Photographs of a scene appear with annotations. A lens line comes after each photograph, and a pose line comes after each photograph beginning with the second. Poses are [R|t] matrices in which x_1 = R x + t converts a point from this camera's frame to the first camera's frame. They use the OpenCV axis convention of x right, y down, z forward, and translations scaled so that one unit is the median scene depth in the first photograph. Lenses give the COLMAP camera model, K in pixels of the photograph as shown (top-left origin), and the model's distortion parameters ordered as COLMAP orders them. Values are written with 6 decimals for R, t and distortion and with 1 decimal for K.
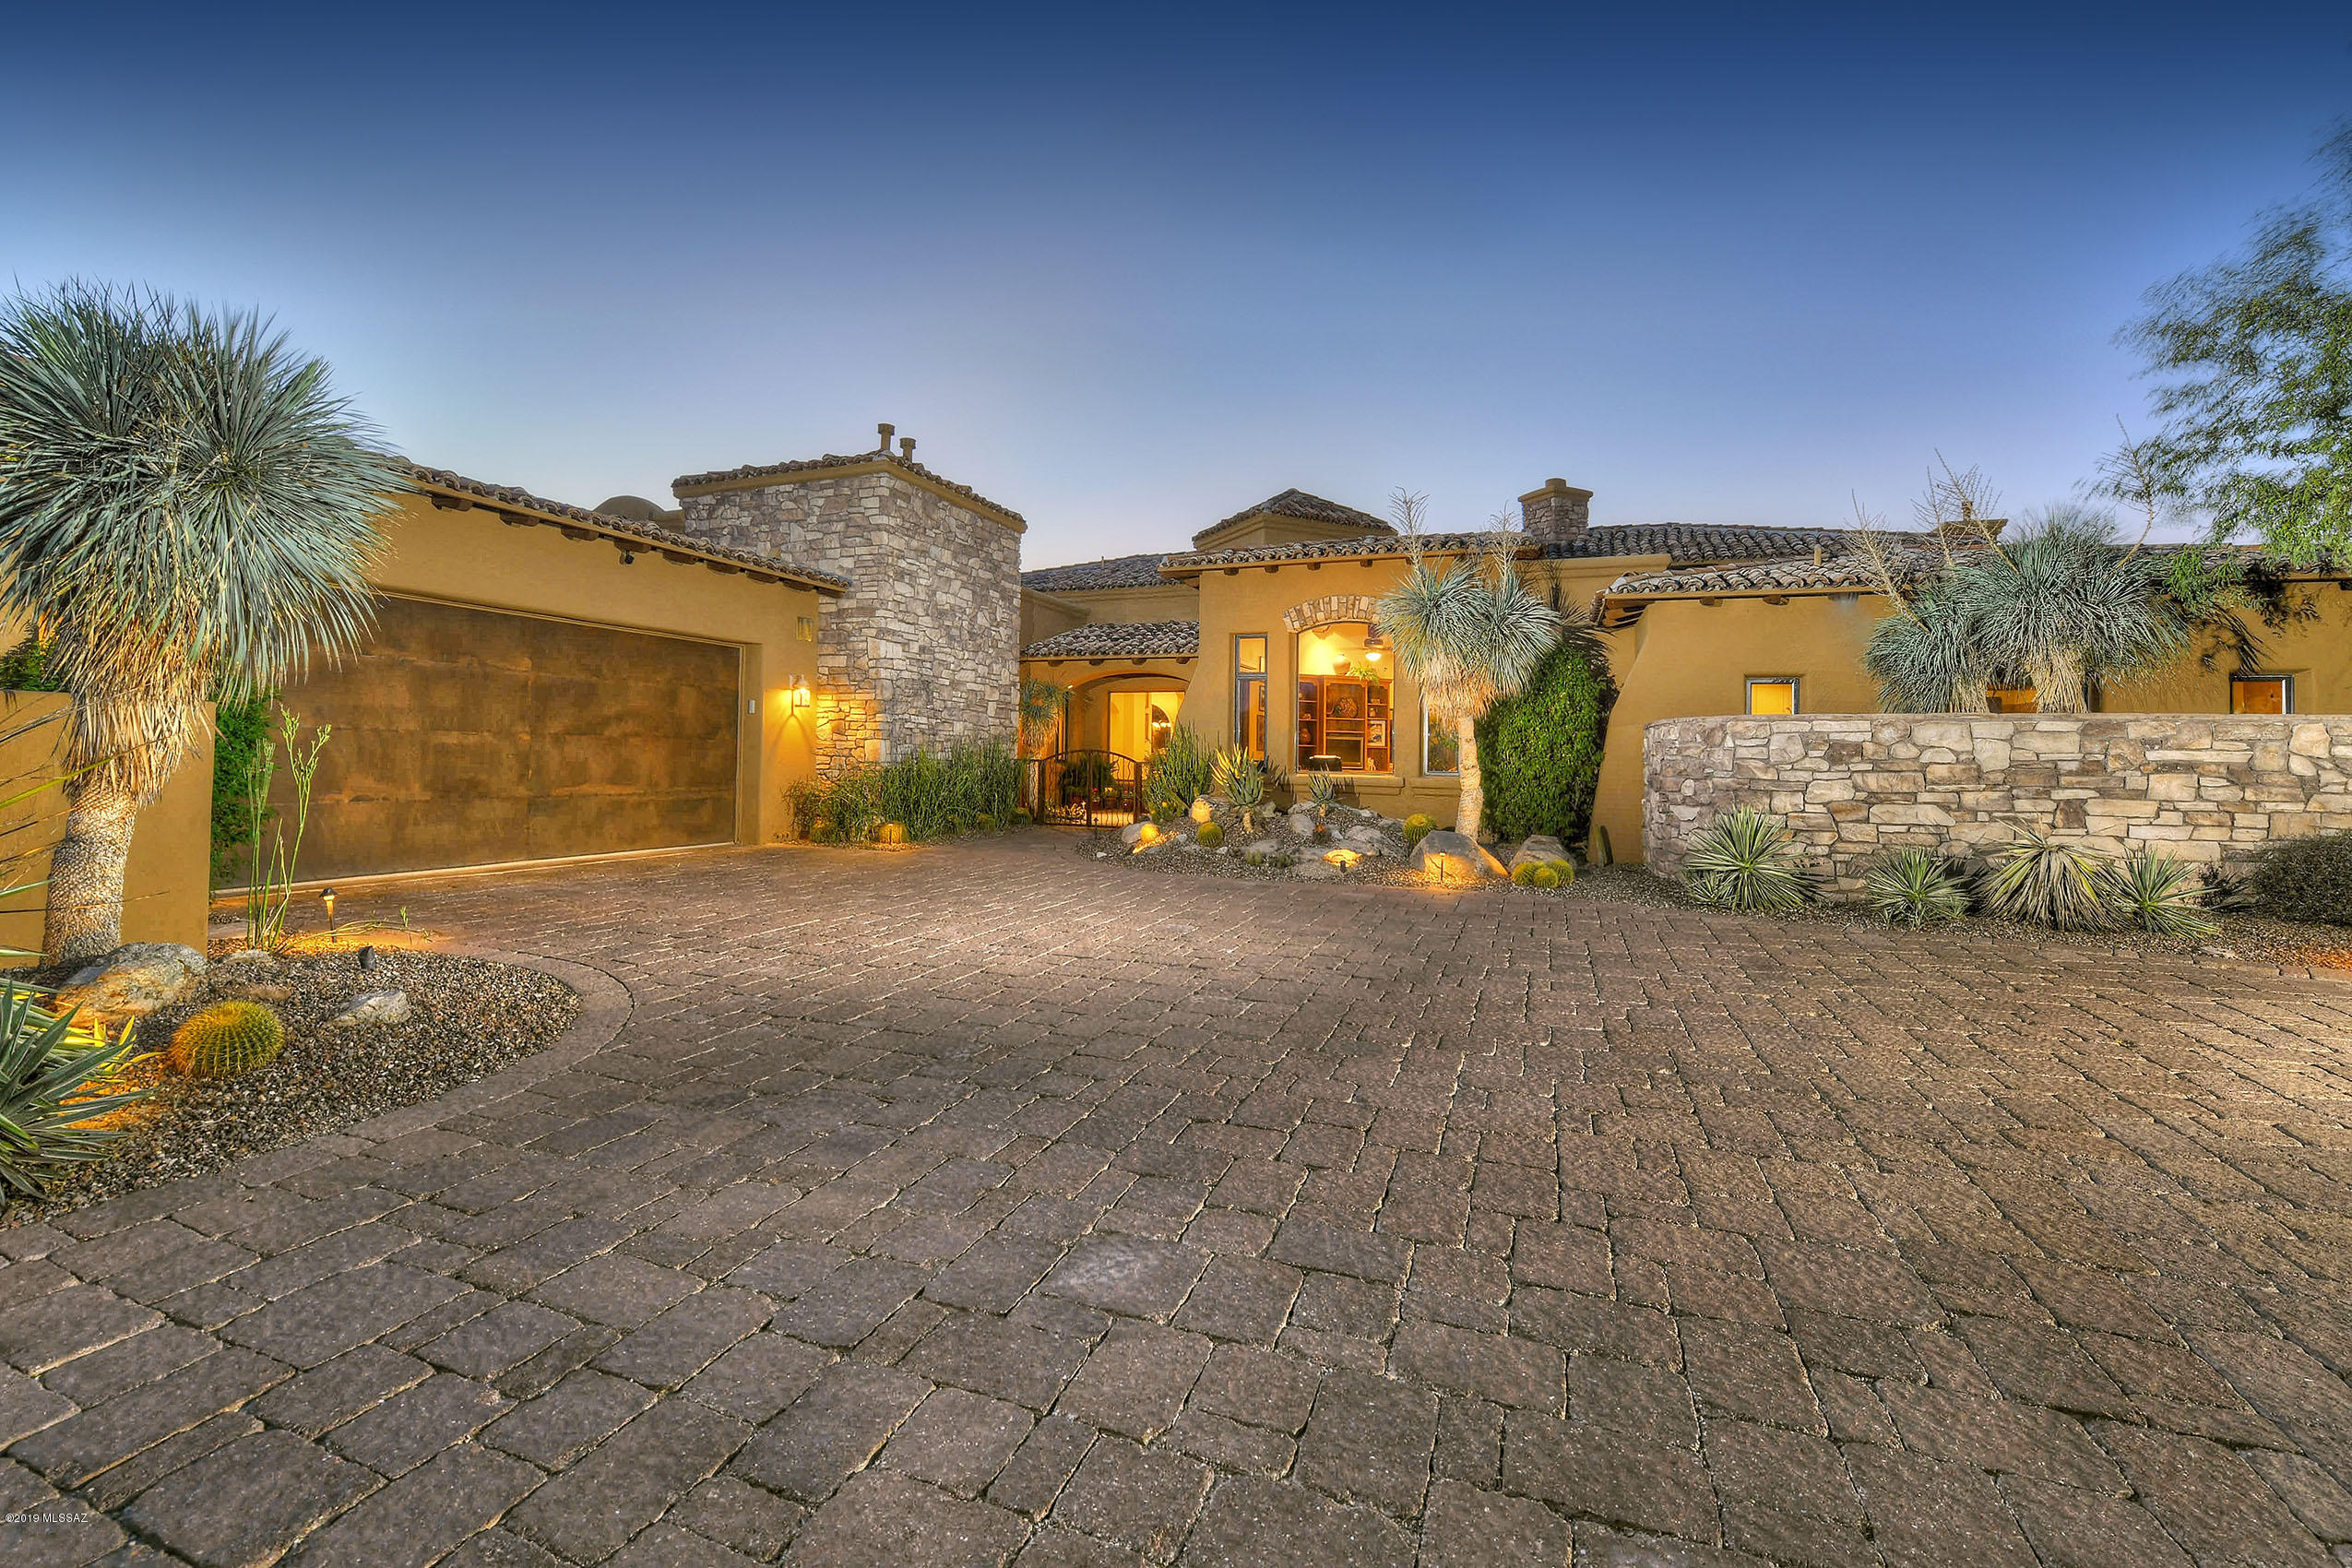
lens RADIAL K [[992.4, 0, 1222.2], [0, 992.4, 751.9], [0, 0, 1]] dist [-0.012895, -0.000033]
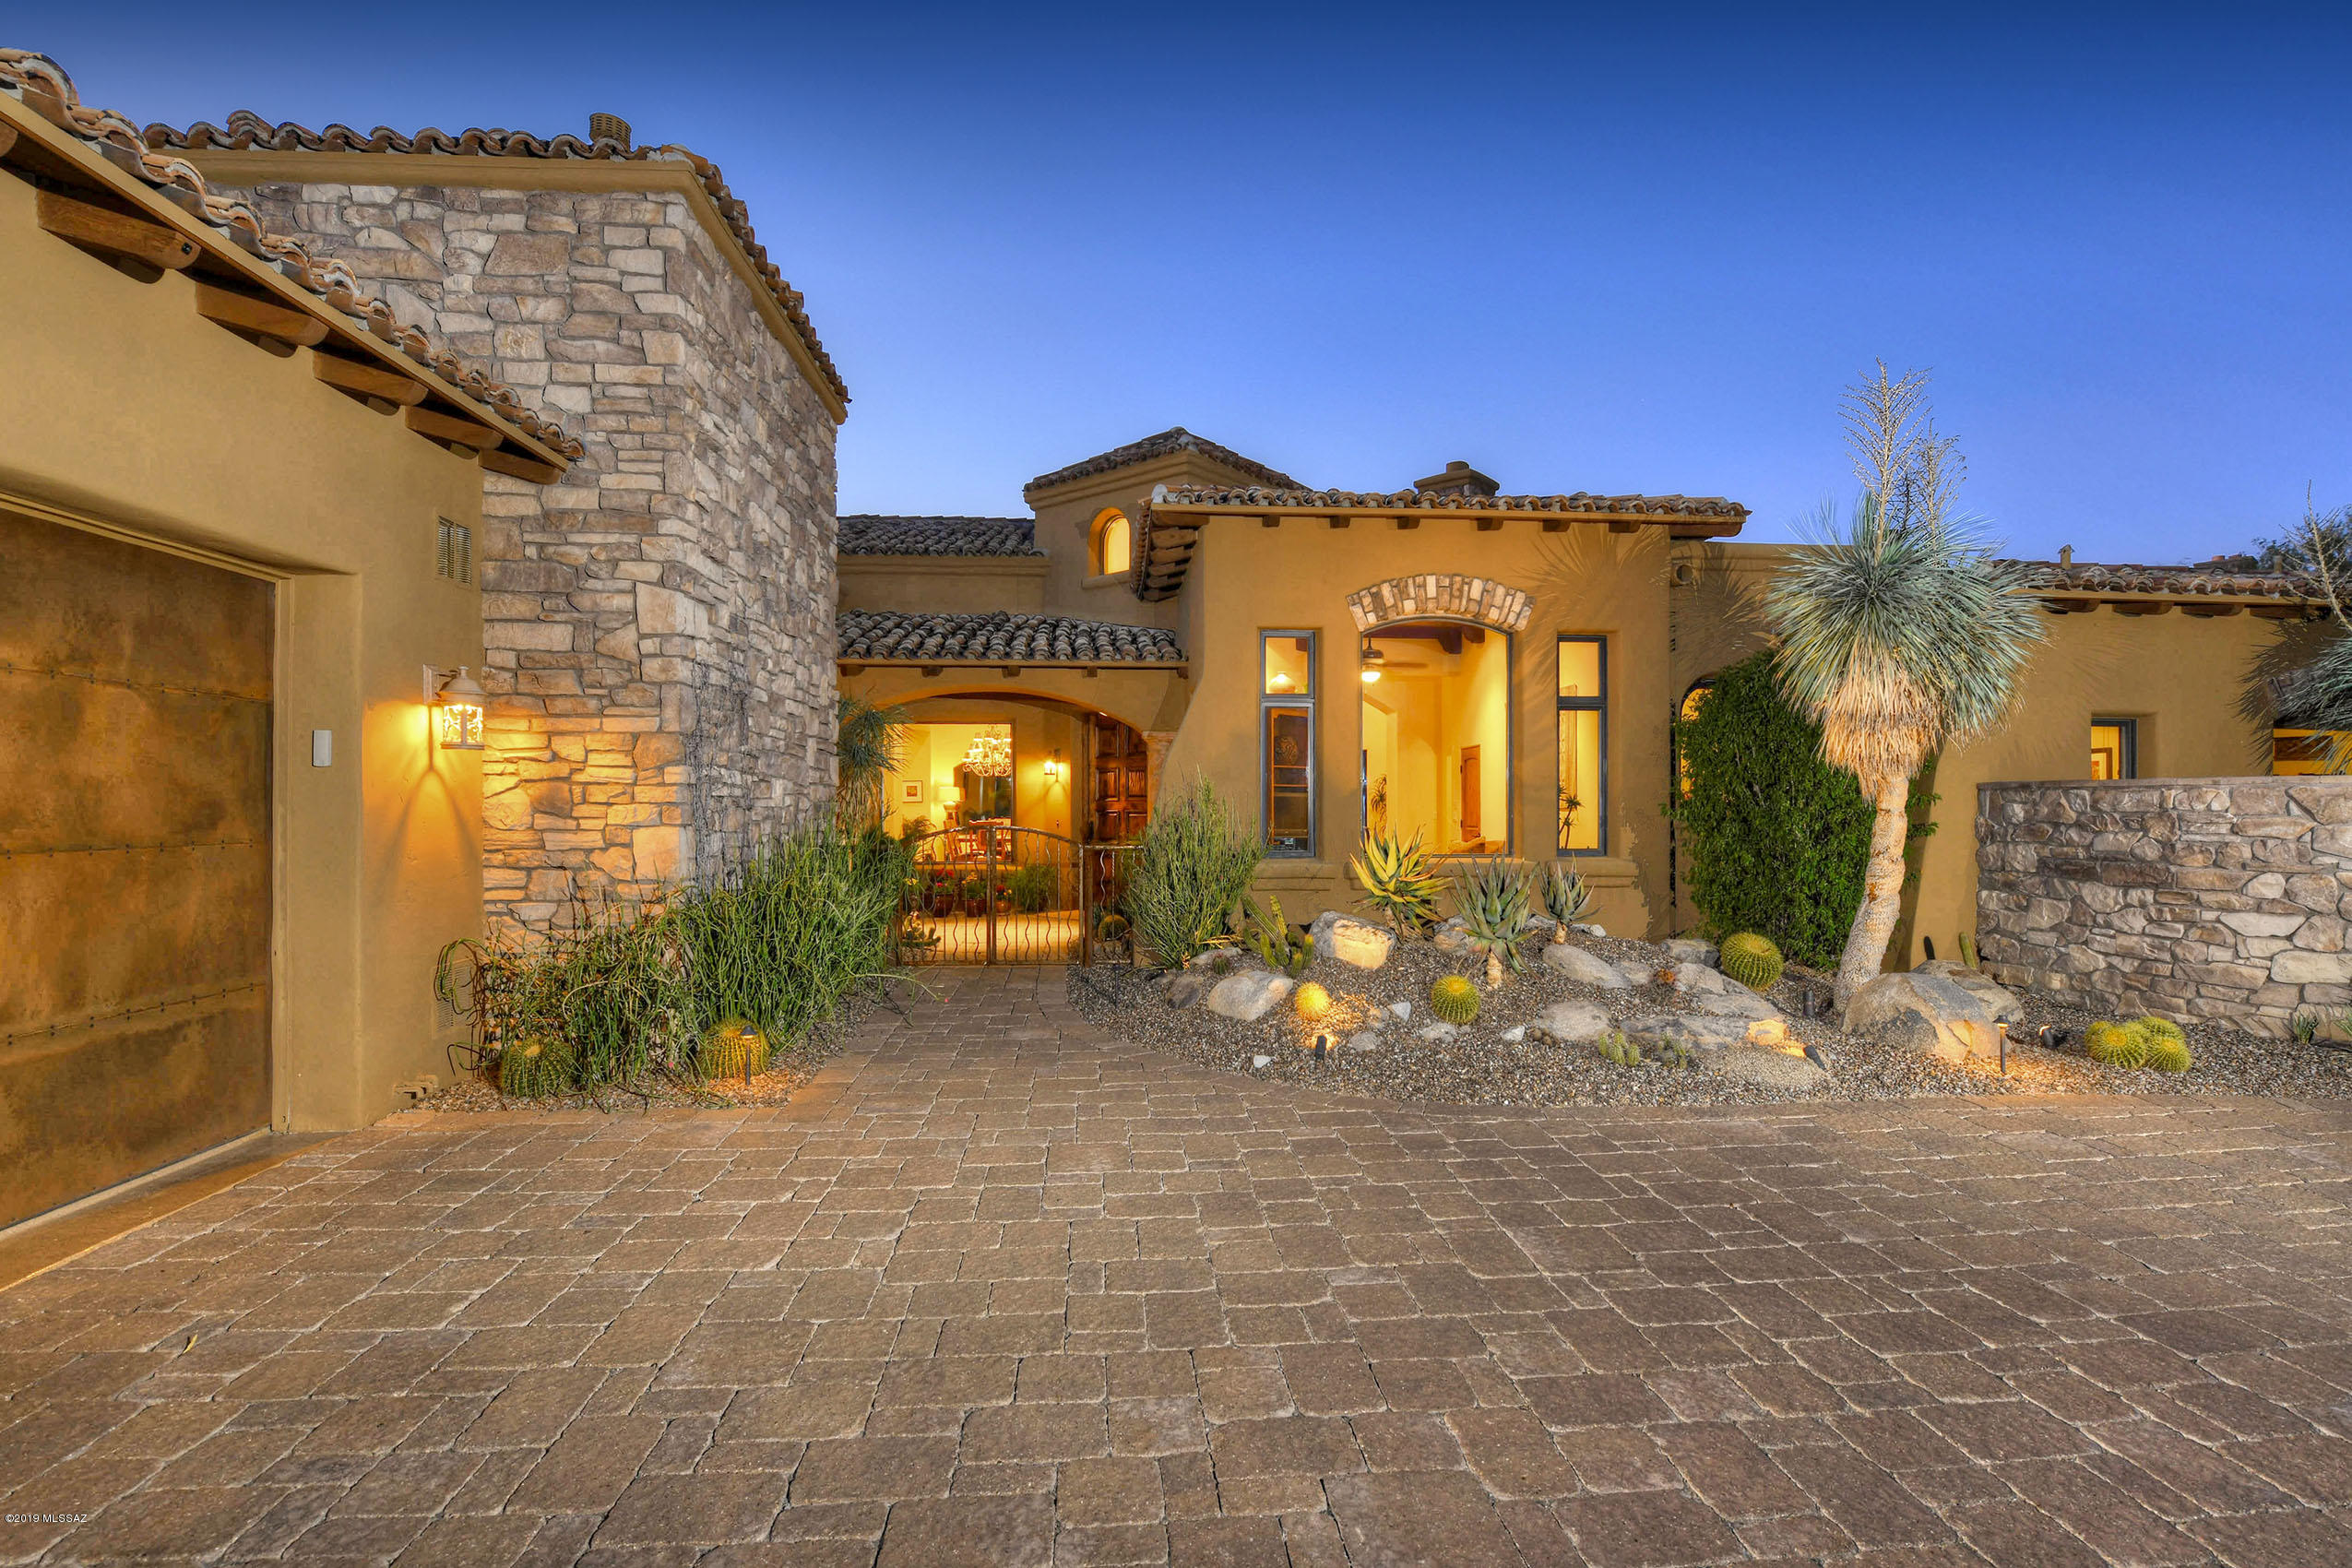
lens RADIAL K [[1038.4, 0, 1177.7], [0, 1038.4, 800.6], [0, 0, 1]] dist [0.000322, -0.011819]
pose [[0.909321, -0.015762, 0.415797, -0.329967], [0.011057, 0.999845, 0.013723, -0.026966], [-0.415949, -0.007881, 0.909354, 0.500739]]
